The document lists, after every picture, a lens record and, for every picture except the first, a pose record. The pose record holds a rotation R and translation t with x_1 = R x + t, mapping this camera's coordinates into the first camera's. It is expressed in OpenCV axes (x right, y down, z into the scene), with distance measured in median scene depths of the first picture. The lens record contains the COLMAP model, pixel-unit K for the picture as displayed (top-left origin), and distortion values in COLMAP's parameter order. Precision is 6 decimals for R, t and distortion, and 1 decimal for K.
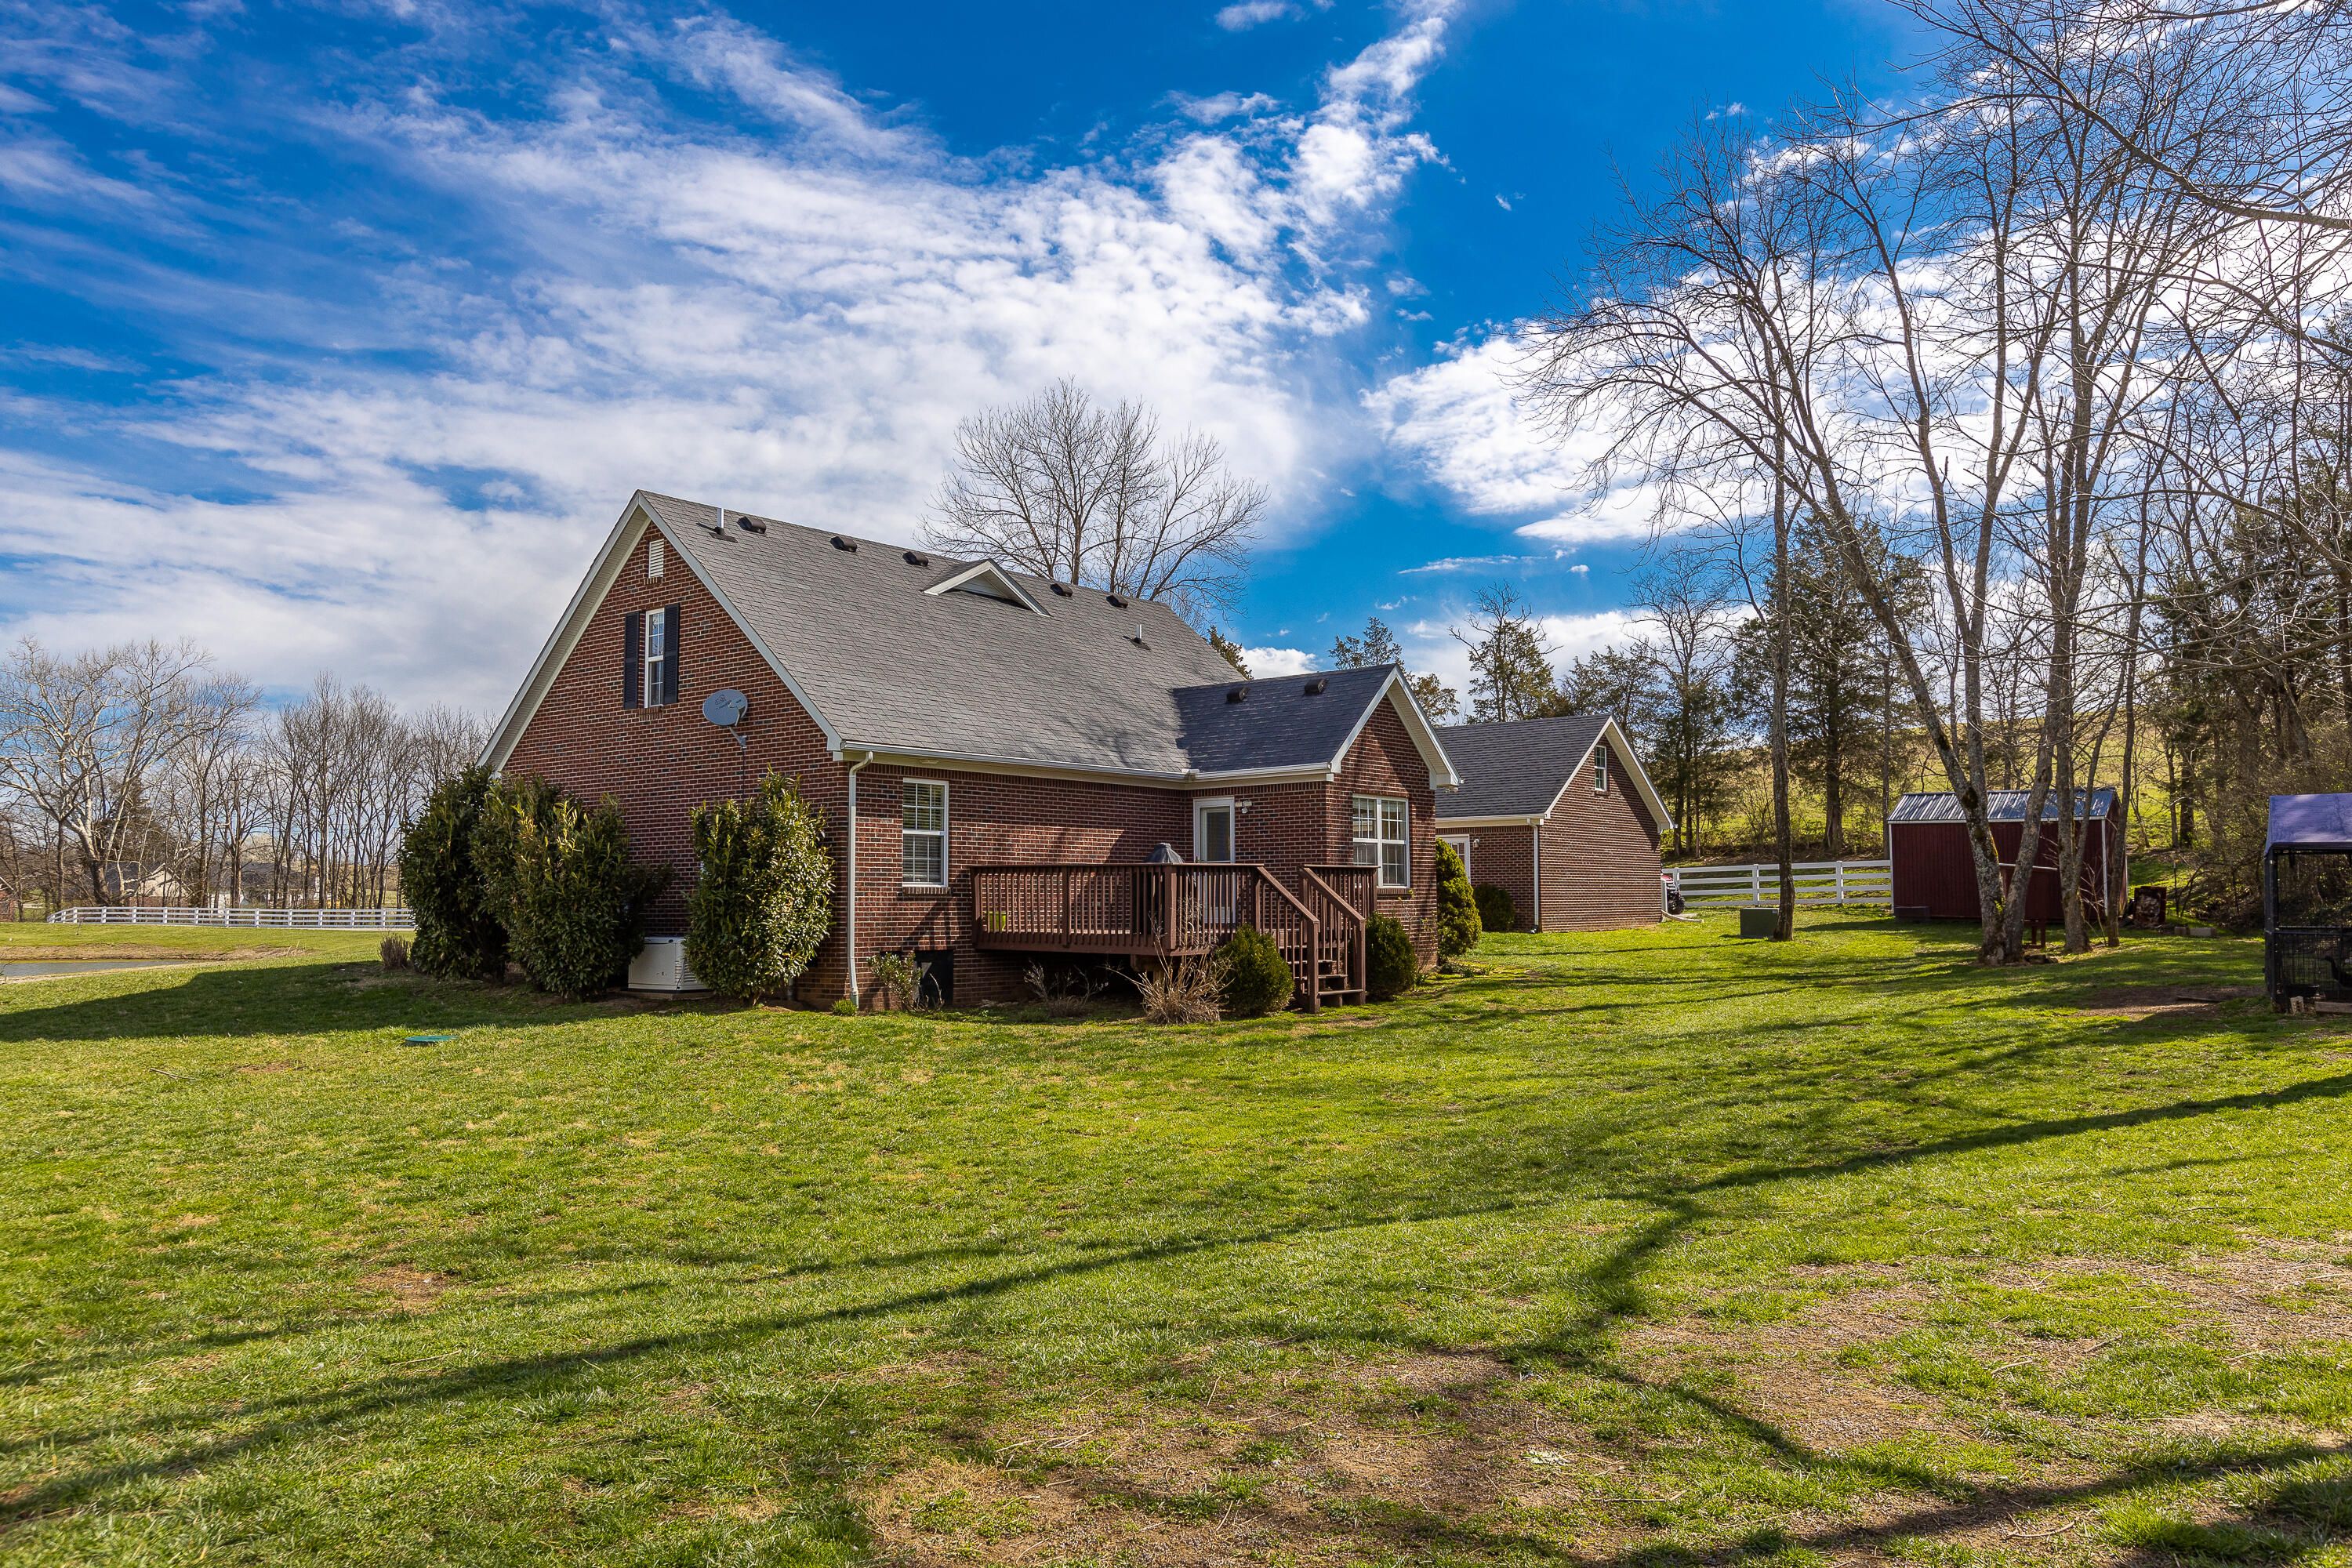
lens RADIAL K [[1701.6, 0, 1176.0], [0, 1701.6, 784.0], [0, 0, 1]] dist [-0.078196, -0.000481]
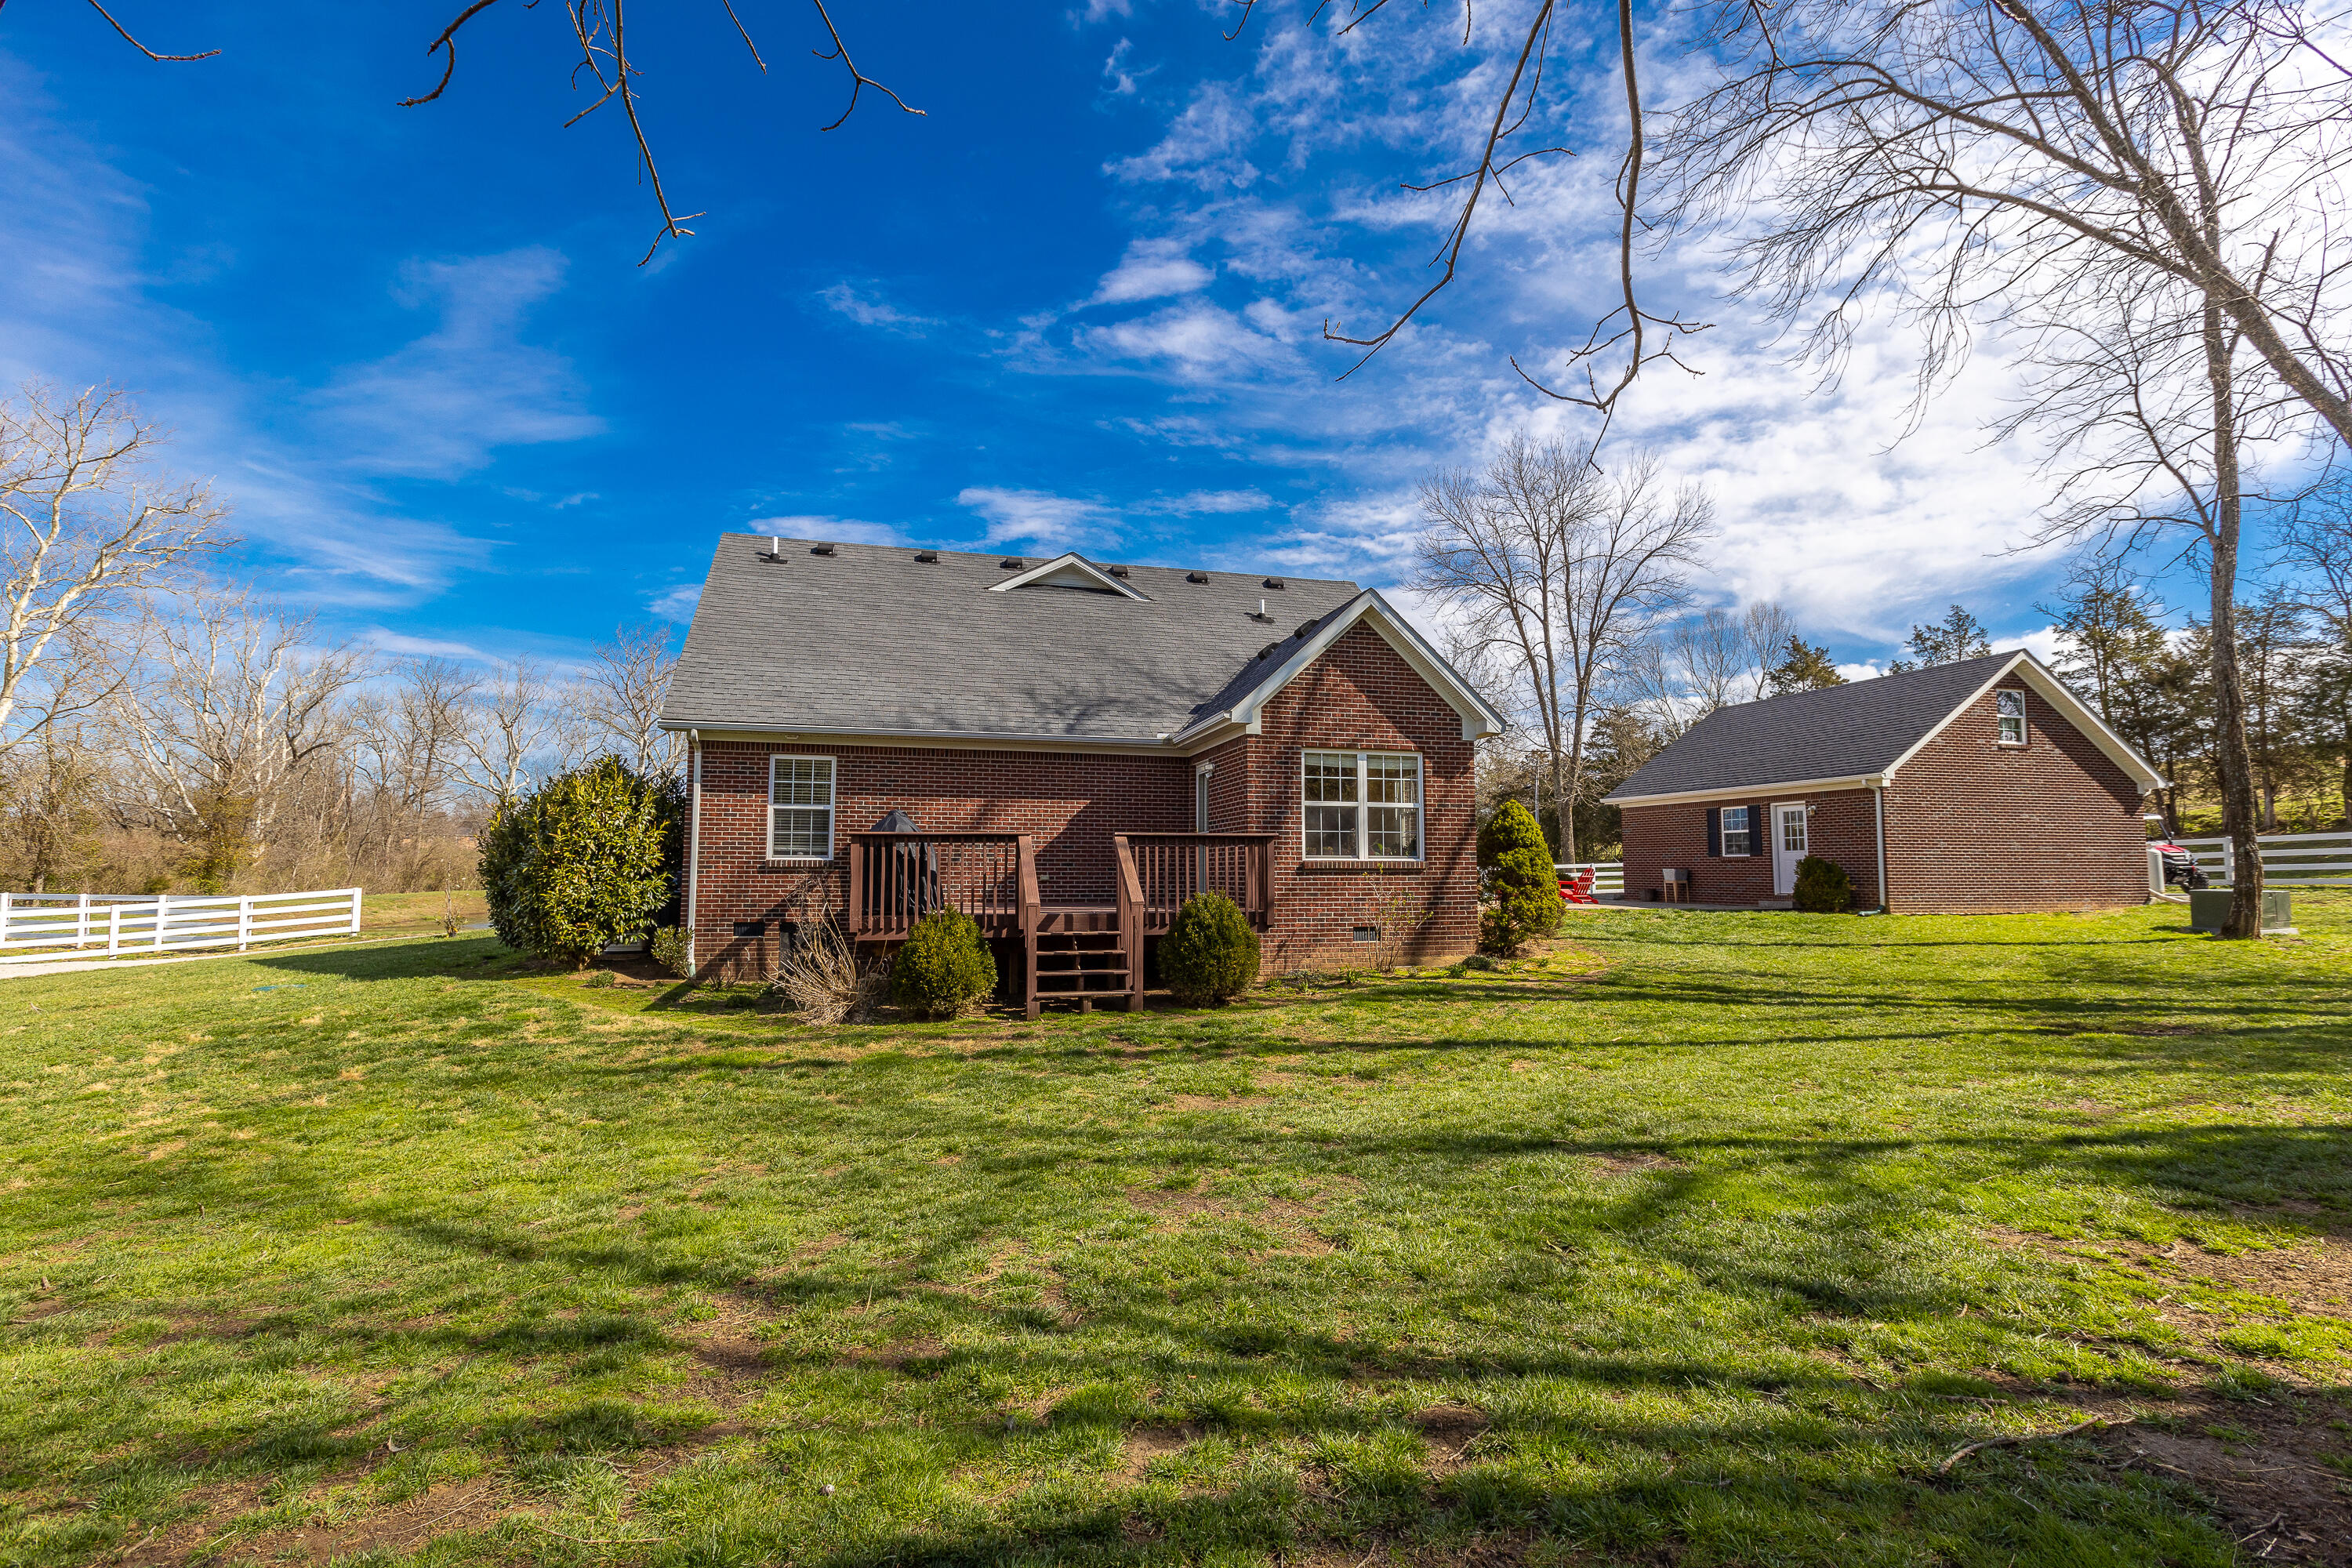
lens RADIAL K [[1098.6, 0, 1176.0], [0, 1098.6, 784.0], [0, 0, 1]] dist [0.000563, 0.000631]
pose [[0.814514, -0.041333, -0.578669, 0.346768], [0.035798, 0.999139, -0.020978, 0.030455], [0.579038, -0.003628, 0.815292, 0.489801]]
